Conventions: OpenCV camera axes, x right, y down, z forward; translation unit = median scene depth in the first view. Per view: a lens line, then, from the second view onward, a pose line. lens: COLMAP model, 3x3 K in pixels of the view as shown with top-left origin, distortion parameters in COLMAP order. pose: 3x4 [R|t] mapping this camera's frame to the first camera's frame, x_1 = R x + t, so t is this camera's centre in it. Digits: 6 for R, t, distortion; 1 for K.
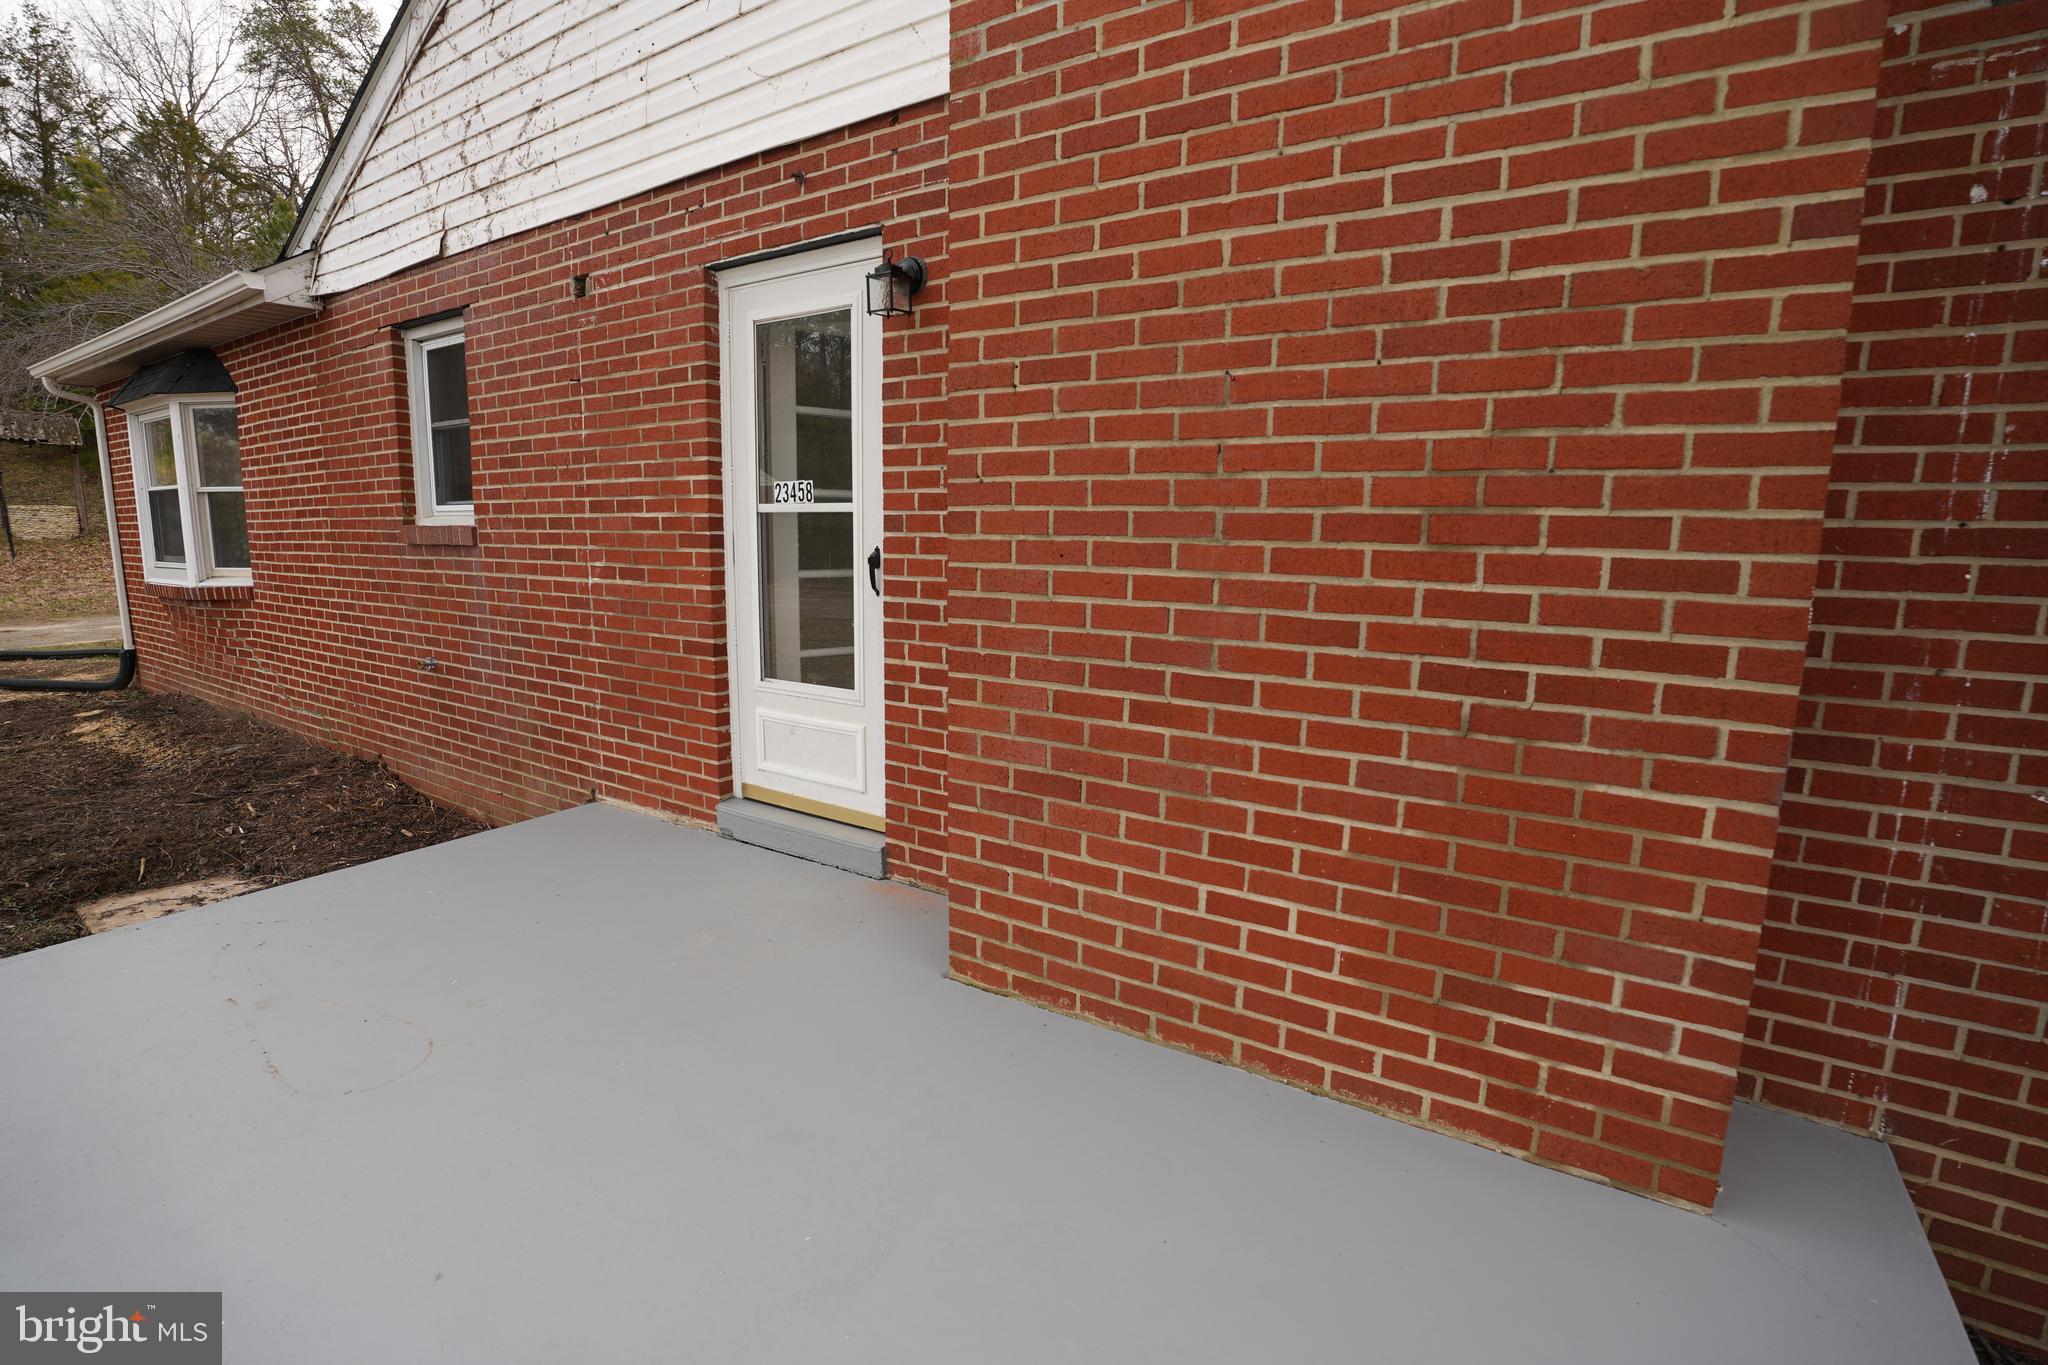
lens RADIAL K [[937.9, 0, 1017.8], [0, 937.9, 681.0], [0, 0, 1]] dist [-0.069824, 0.016713]
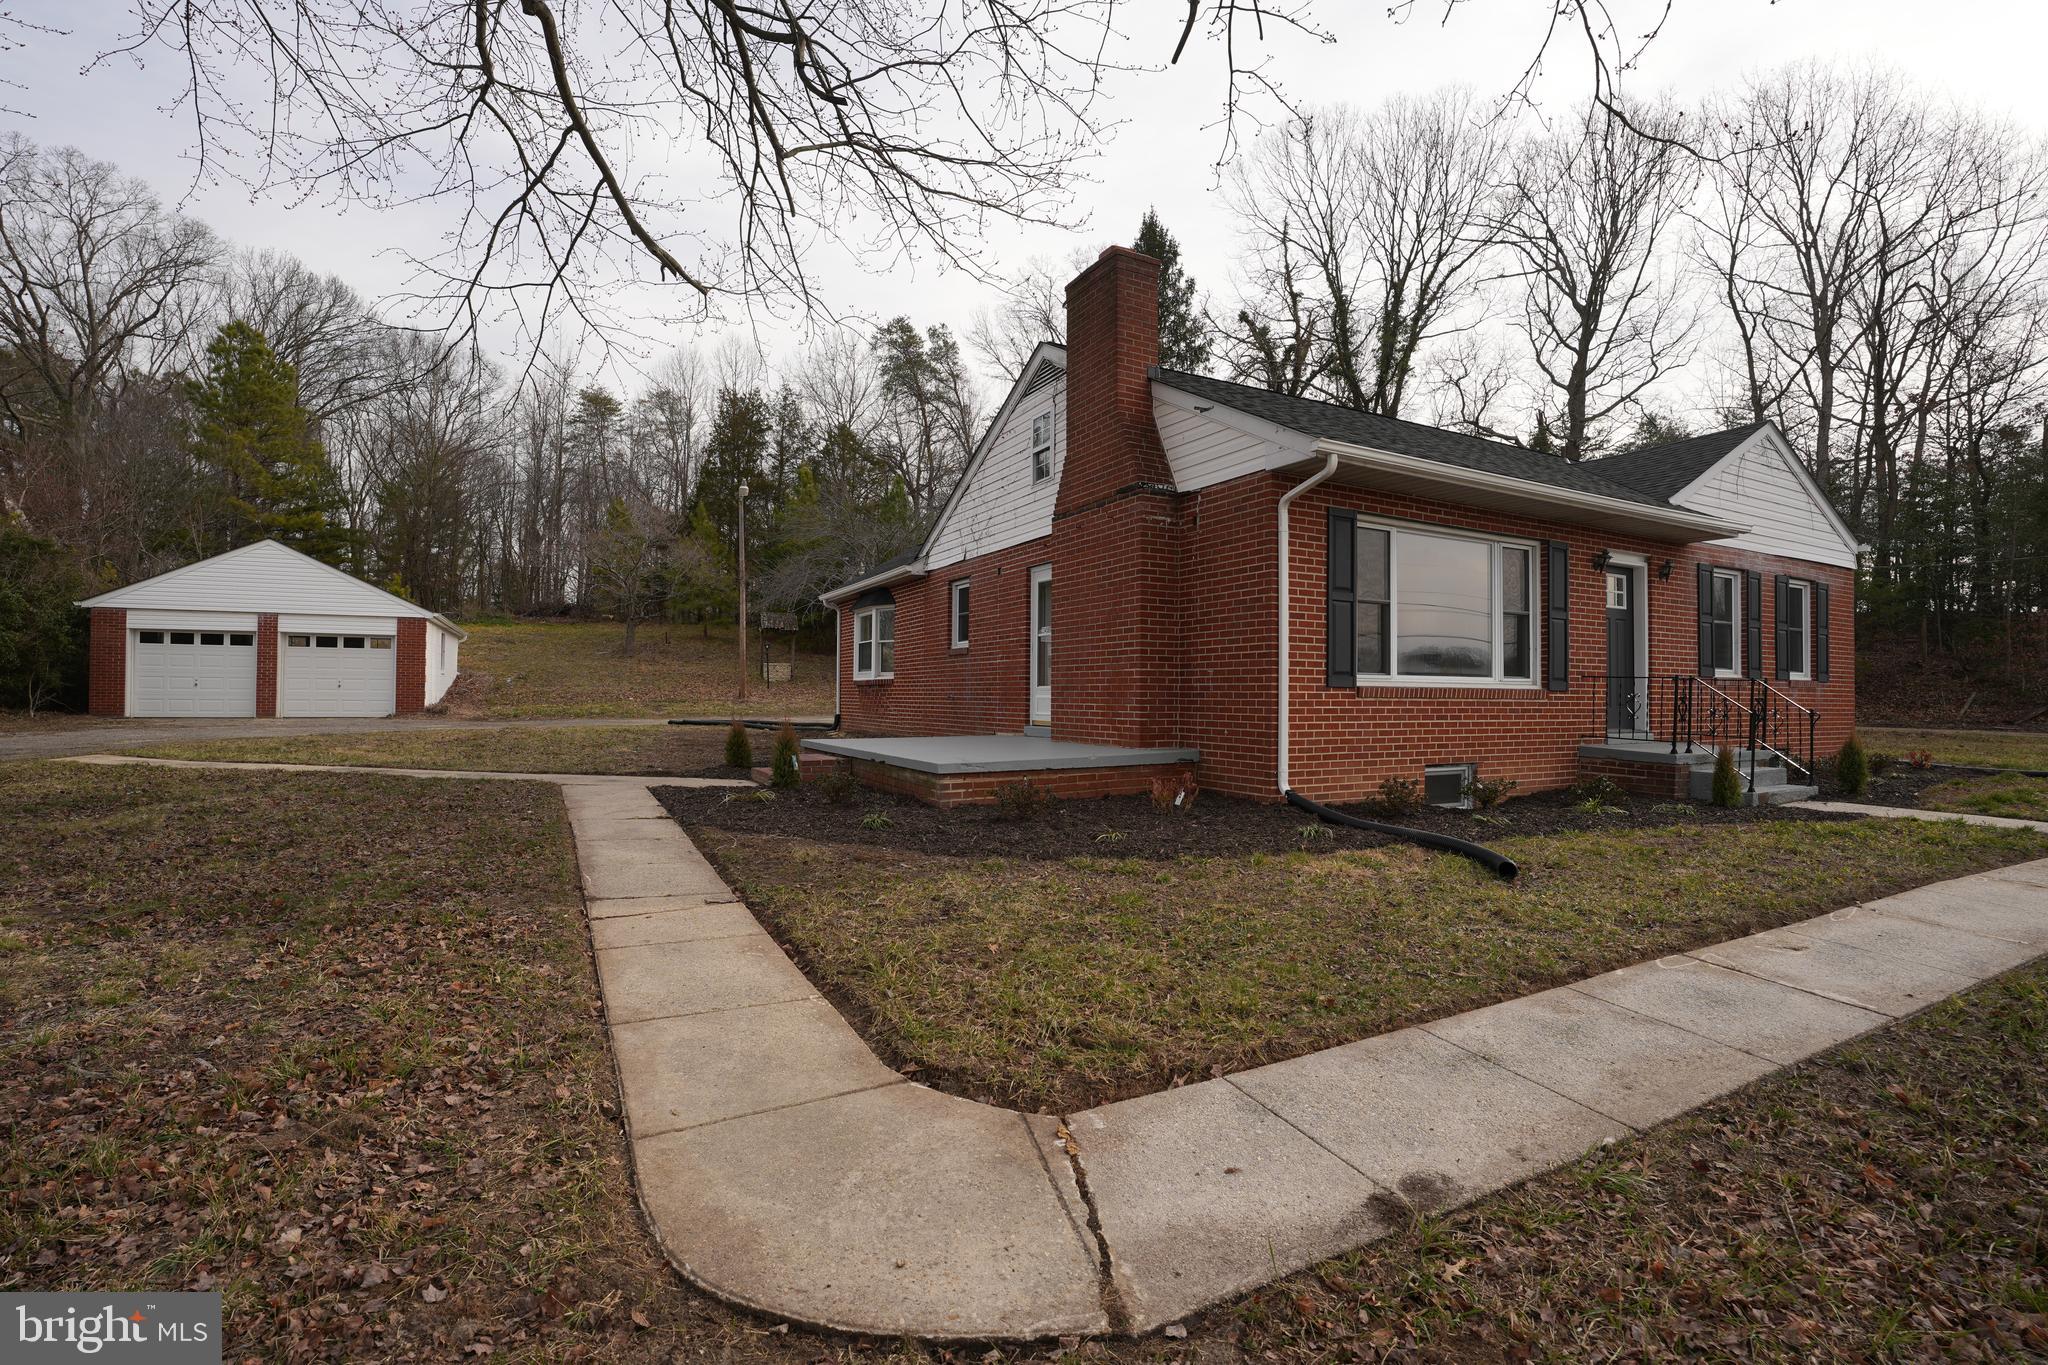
lens RADIAL K [[937.9, 0, 1017.8], [0, 937.9, 681.0], [0, 0, 1]] dist [-0.069824, 0.016713]
pose [[0.869278, -0.014088, -0.494122, 0.959049], [-0.076118, 0.983857, -0.161961, 0.383101], [0.488427, 0.178401, 0.854173, -1.372938]]
